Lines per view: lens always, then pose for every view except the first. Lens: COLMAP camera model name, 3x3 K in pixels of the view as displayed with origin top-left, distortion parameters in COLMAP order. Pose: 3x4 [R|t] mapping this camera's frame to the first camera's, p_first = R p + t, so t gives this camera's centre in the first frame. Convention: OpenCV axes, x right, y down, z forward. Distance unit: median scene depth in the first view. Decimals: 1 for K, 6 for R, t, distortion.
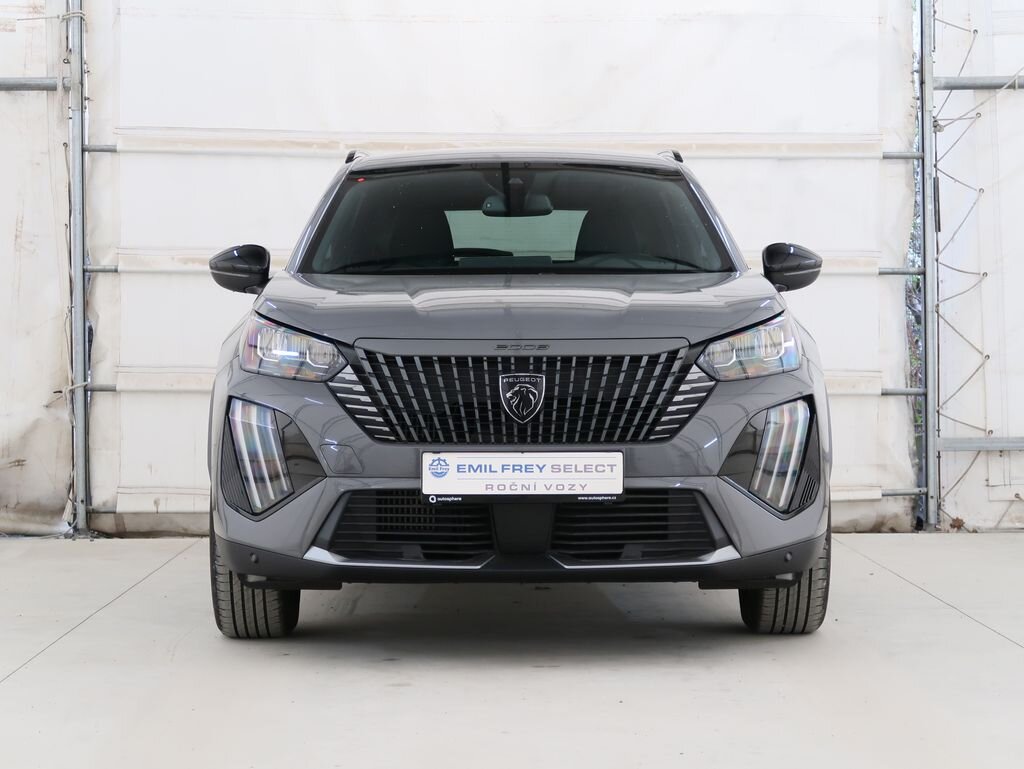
lens RADIAL K [[1504.2, 0, 512.1], [0, 1504.2, 361.1], [0, 0, 1]] dist [-0.028451, 0.000000]
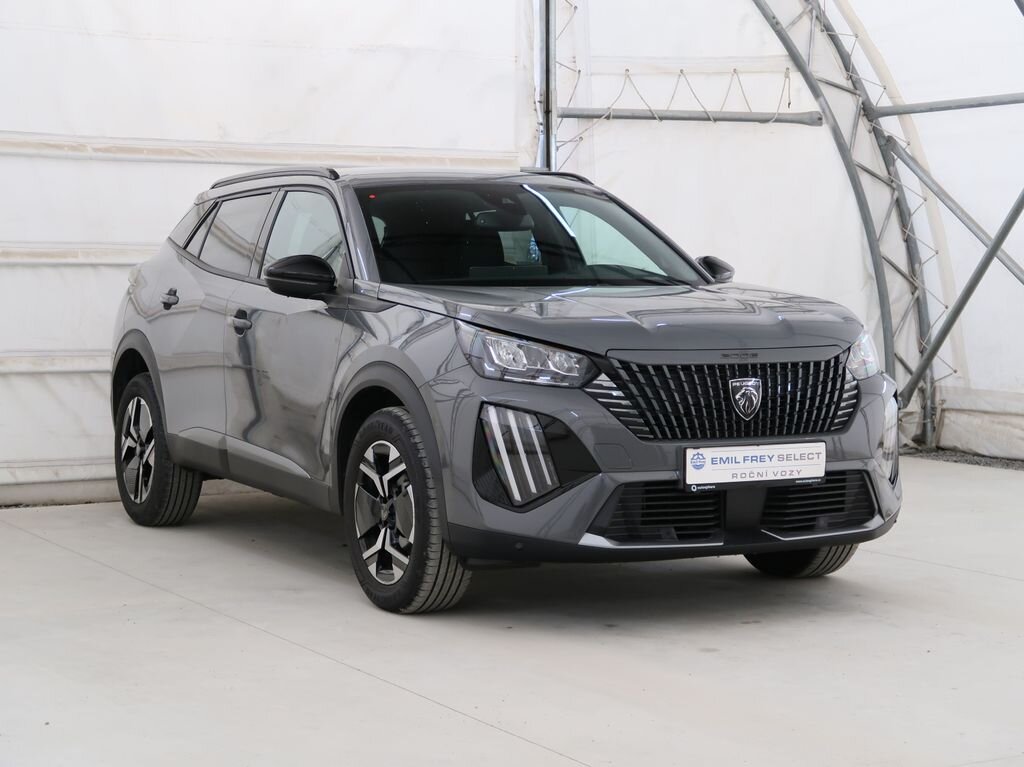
lens RADIAL K [[1260.6, 0, 539.6], [0, 1260.6, 350.7], [0, 0, 1]] dist [-0.006264, 0.000000]
pose [[0.957153, -0.010265, 0.289399, -0.432729], [0.006872, 0.999895, 0.012737, -0.027108], [-0.289500, -0.010203, 0.957124, 0.095221]]
